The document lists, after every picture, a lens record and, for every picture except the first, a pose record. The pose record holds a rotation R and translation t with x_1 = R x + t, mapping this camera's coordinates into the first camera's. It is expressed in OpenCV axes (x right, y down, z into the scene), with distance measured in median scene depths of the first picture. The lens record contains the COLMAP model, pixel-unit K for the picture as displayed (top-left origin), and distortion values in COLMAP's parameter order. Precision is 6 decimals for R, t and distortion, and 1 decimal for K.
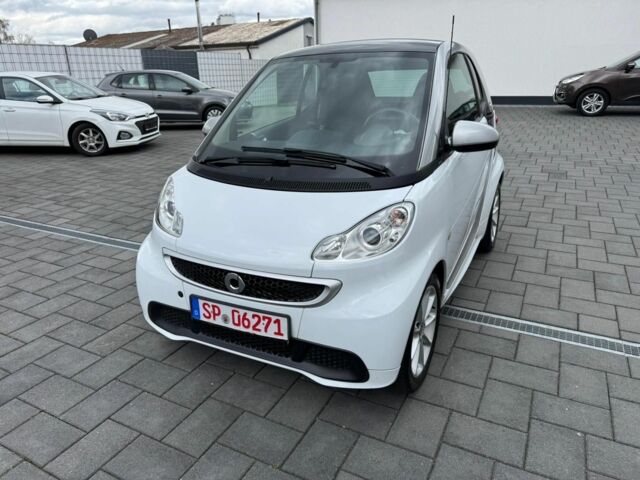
lens RADIAL K [[454.9, 0, 320.9], [0, 454.9, 246.5], [0, 0, 1]] dist [0.023613, -0.026528]
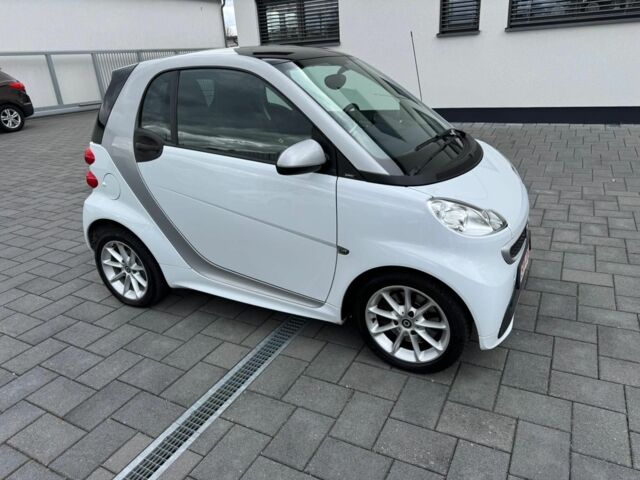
lens RADIAL K [[450.8, 0, 320.0], [0, 450.8, 240.0], [0, 0, 1]] dist [0.047230, -0.052754]
pose [[0.015017, -0.352956, 0.935519, -1.290128], [0.415245, 0.853328, 0.315281, -0.490042], [-0.909586, 0.383735, 0.159378, 1.230643]]
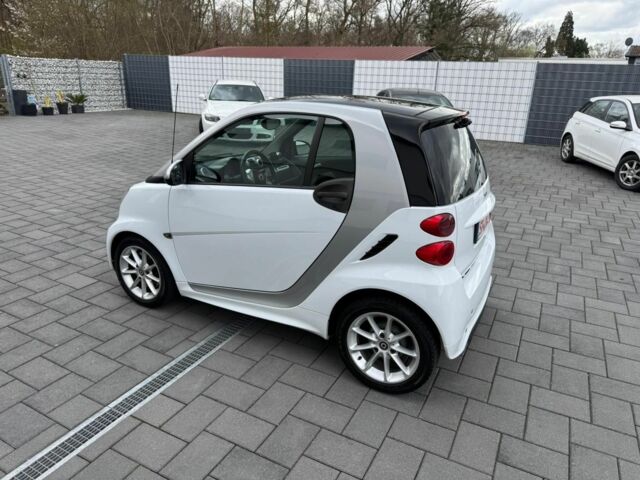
lens RADIAL K [[454.9, 0, 320.9], [0, 454.9, 246.5], [0, 0, 1]] dist [0.023613, -0.026528]
pose [[-0.006301, 0.371201, -0.928531, 1.680511], [-0.390158, 0.854045, 0.344070, -0.696461], [0.920726, 0.364442, 0.139446, 1.320714]]
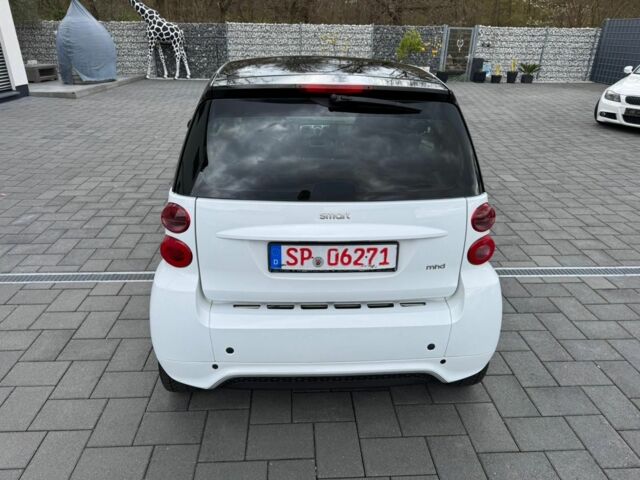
lens RADIAL K [[461.3, 0, 317.8], [0, 461.3, 242.6], [0, 0, 1]] dist [0.011981, -0.011324]
pose [[-0.862187, 0.220170, -0.456245, 0.827827], [-0.176911, 0.713059, 0.678417, -1.105679], [0.474696, 0.665637, -0.575839, 2.410059]]
